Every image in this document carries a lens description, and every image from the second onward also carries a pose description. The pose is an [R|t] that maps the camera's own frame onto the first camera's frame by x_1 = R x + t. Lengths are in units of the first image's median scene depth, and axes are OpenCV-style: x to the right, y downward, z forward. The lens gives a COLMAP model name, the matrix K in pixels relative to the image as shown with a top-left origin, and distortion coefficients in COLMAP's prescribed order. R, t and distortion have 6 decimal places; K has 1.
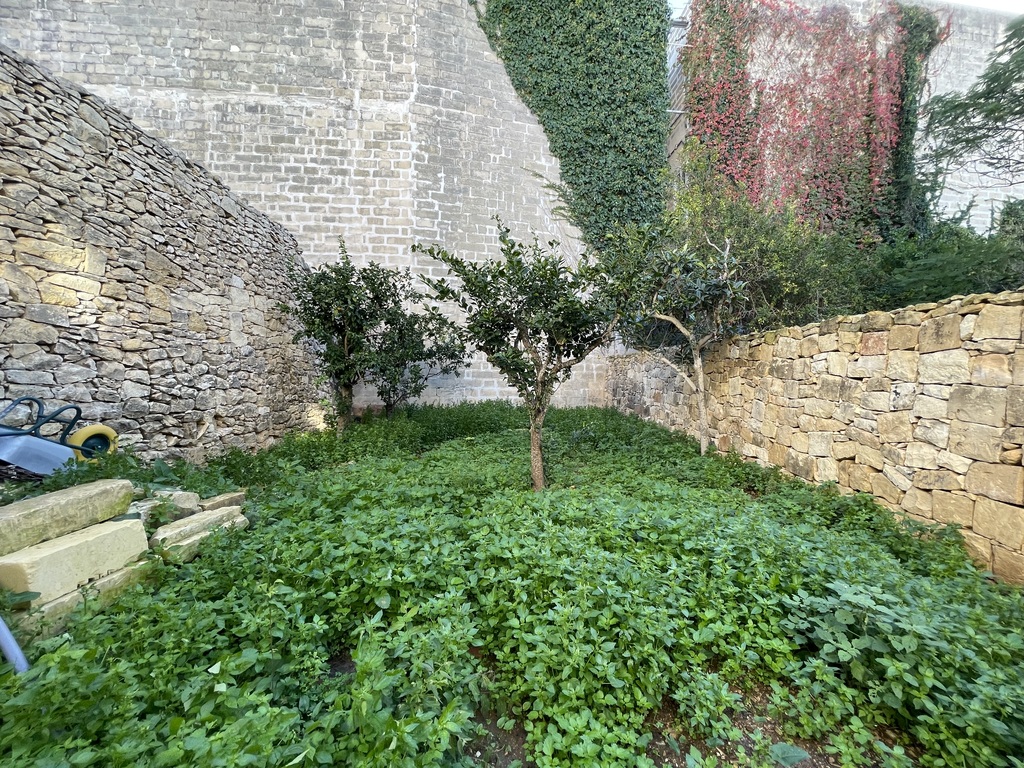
lens RADIAL K [[415.9, 0, 511.3], [0, 415.9, 384.8], [0, 0, 1]] dist [0.008959, -0.000182]
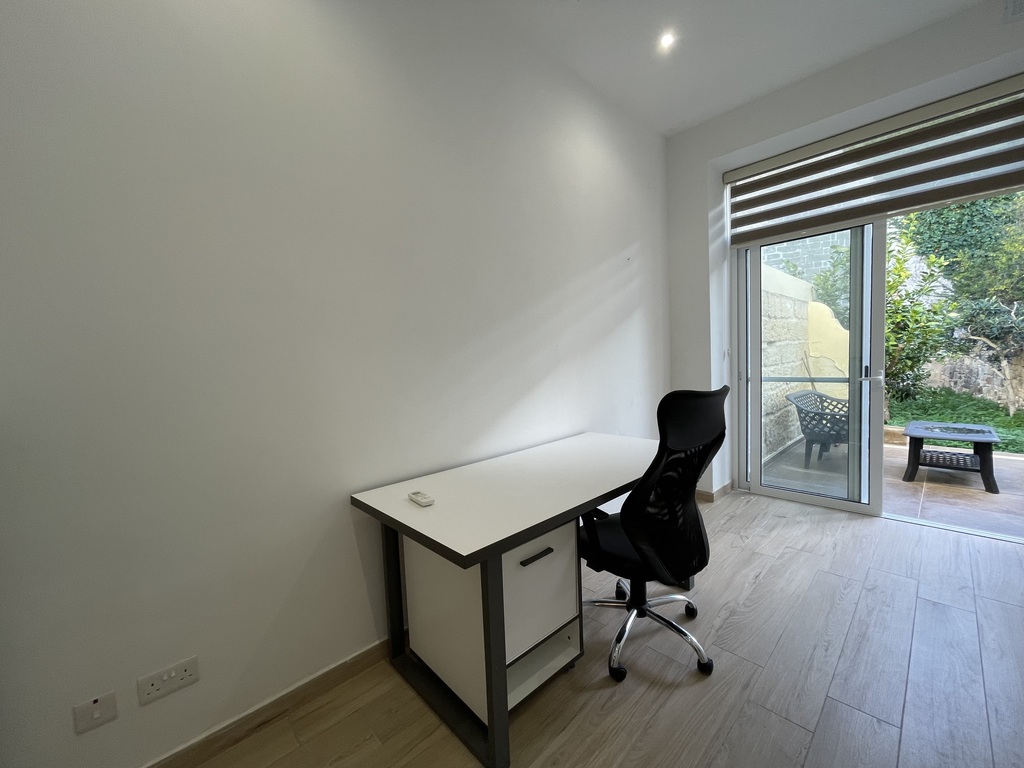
lens RADIAL K [[415.9, 0, 514.3], [0, 415.9, 382.9], [0, 0, 1]] dist [0.008959, -0.000182]
pose [[0.824787, -0.013490, -0.565283, -0.181076], [0.038948, 0.998696, 0.032994, -0.077242], [0.564101, -0.049230, 0.824237, -1.162299]]
